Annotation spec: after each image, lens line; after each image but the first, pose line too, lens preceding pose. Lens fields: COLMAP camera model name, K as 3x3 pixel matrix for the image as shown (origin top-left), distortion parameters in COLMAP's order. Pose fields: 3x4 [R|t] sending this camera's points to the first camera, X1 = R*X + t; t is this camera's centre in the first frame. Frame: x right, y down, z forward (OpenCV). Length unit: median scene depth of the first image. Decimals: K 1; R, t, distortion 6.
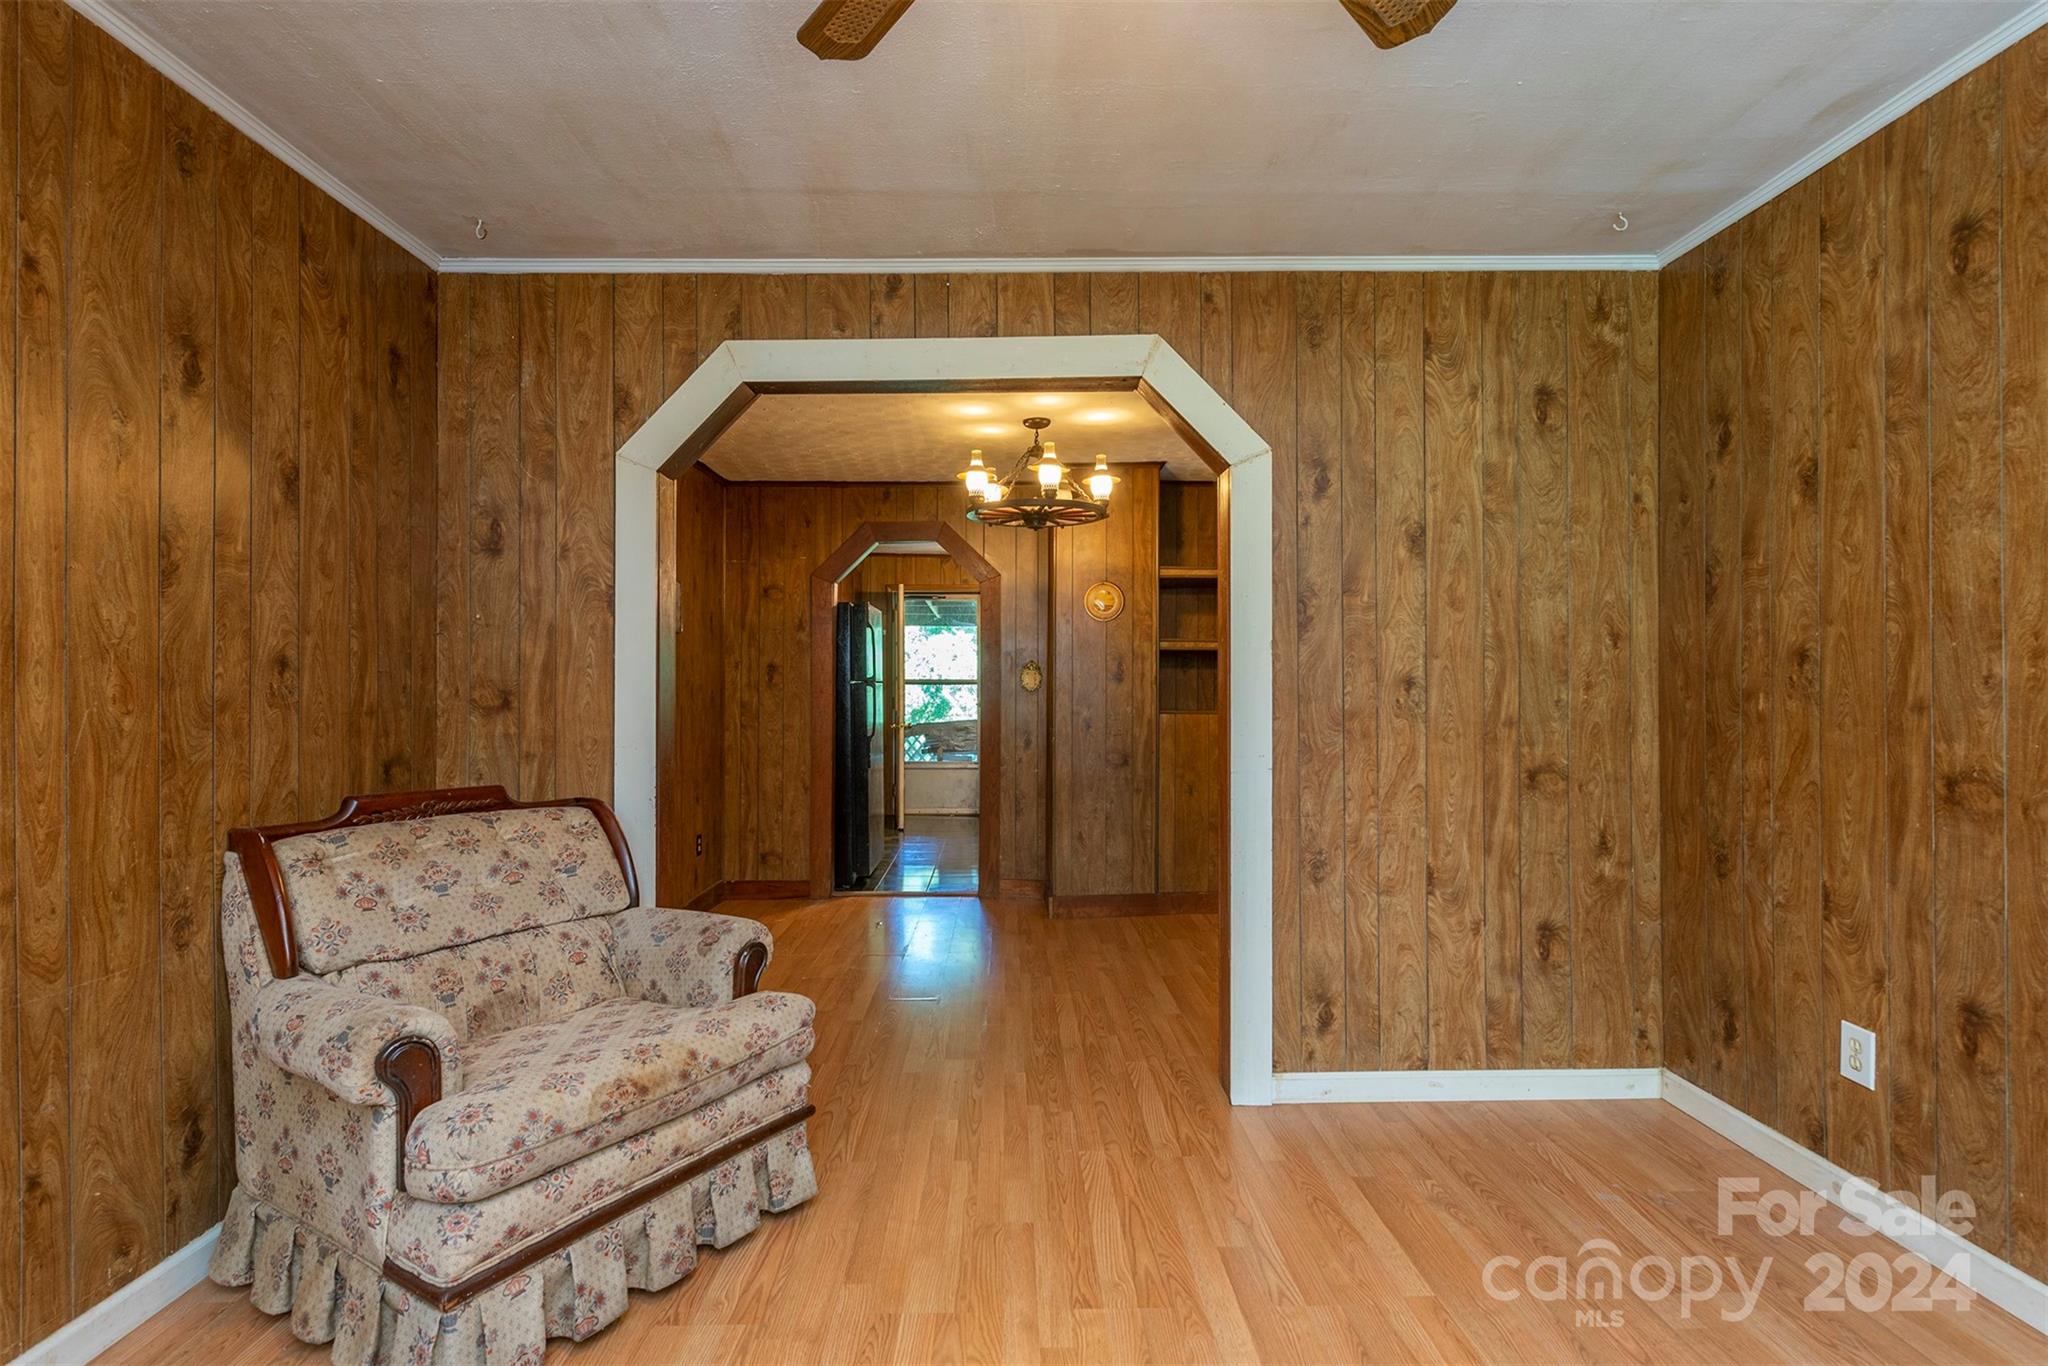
lens RADIAL K [[998.5, 0, 1155.8], [0, 998.5, 684.4], [0, 0, 1]] dist [0.024808, -0.008896]
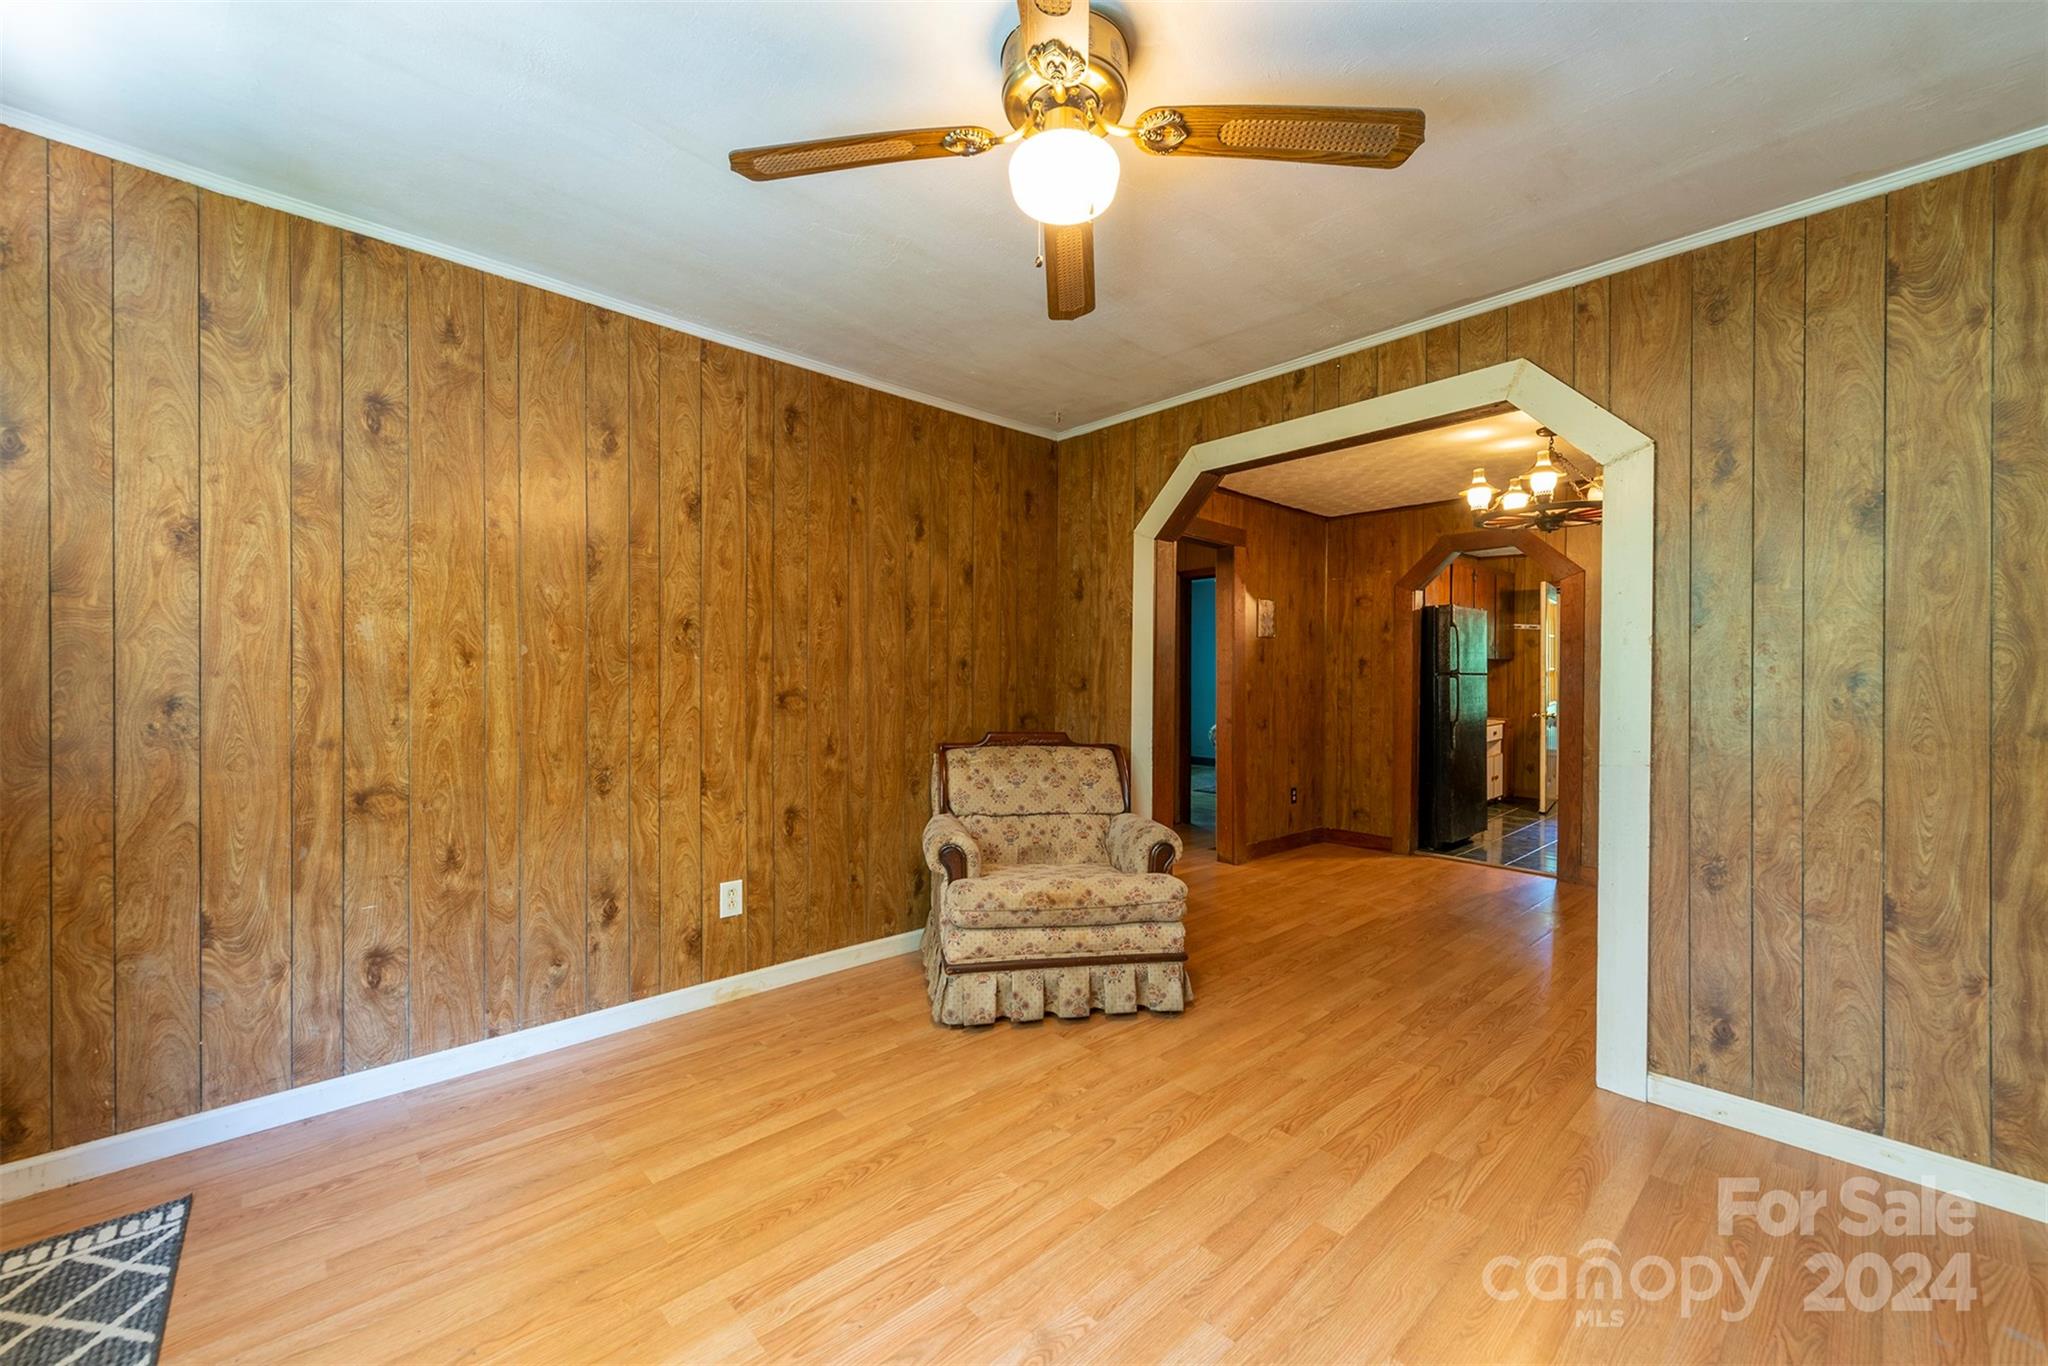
lens RADIAL K [[791.6, 0, 997.0], [0, 791.6, 681.4], [0, 0, 1]] dist [0.024001, -0.006055]
pose [[0.672955, 0.012687, -0.739574, 0.273294], [-0.006923, 0.999917, 0.010854, -0.002708], [0.739651, -0.002185, 0.672988, -0.013517]]
